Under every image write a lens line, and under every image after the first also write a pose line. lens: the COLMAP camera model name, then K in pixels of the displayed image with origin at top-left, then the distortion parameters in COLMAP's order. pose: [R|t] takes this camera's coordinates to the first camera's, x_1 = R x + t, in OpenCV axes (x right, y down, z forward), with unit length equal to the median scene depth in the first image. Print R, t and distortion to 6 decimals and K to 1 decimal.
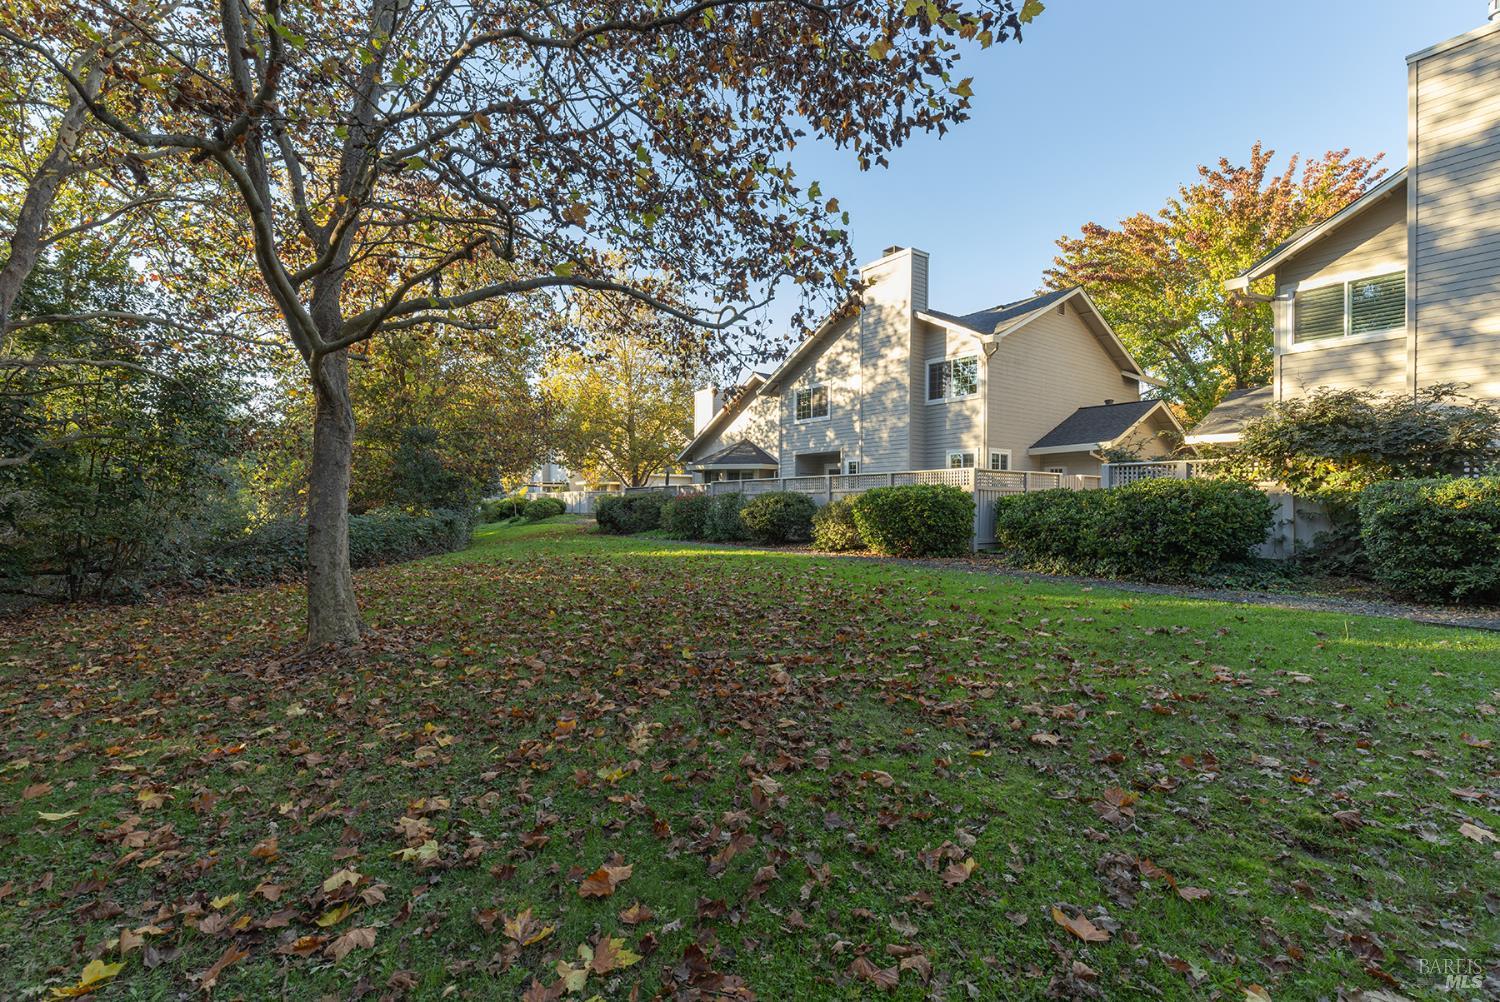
lens RADIAL K [[643.3, 0, 750.0], [0, 643.3, 501.0], [0, 0, 1]] dist [0.024657, -0.000149]
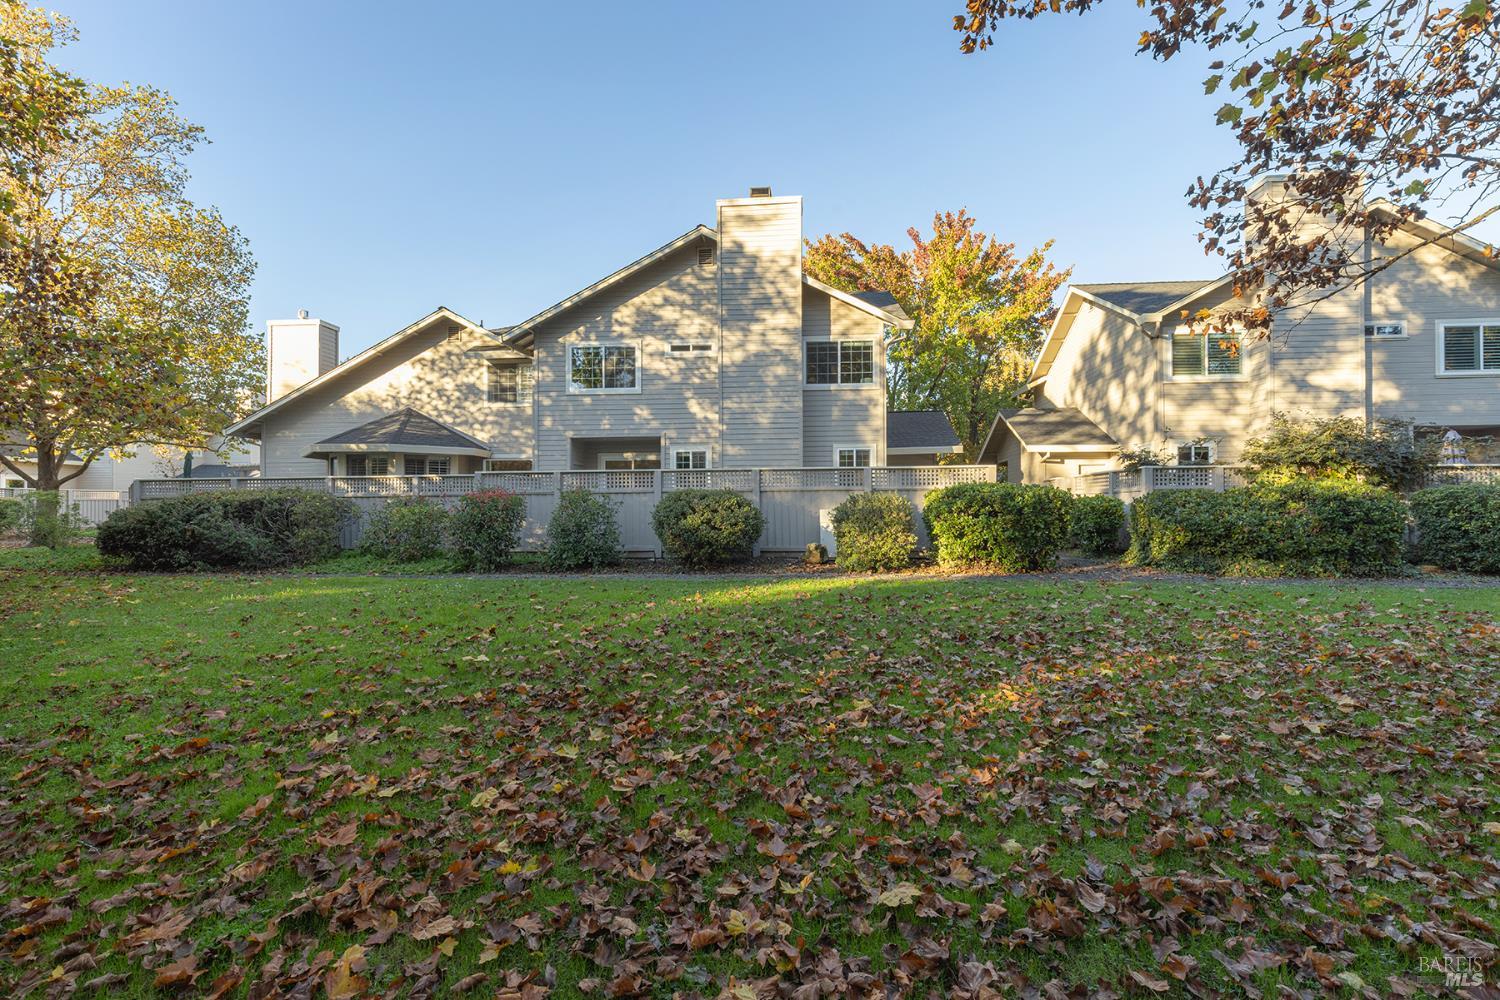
lens RADIAL K [[643.3, 0, 750.0], [0, 643.3, 500.0], [0, 0, 1]] dist [0.024657, -0.000149]
pose [[0.664503, 0.004766, 0.747271, -0.378679], [0.005159, 0.999927, -0.010966, 0.005035], [-0.747268, 0.011142, 0.664429, 0.467085]]
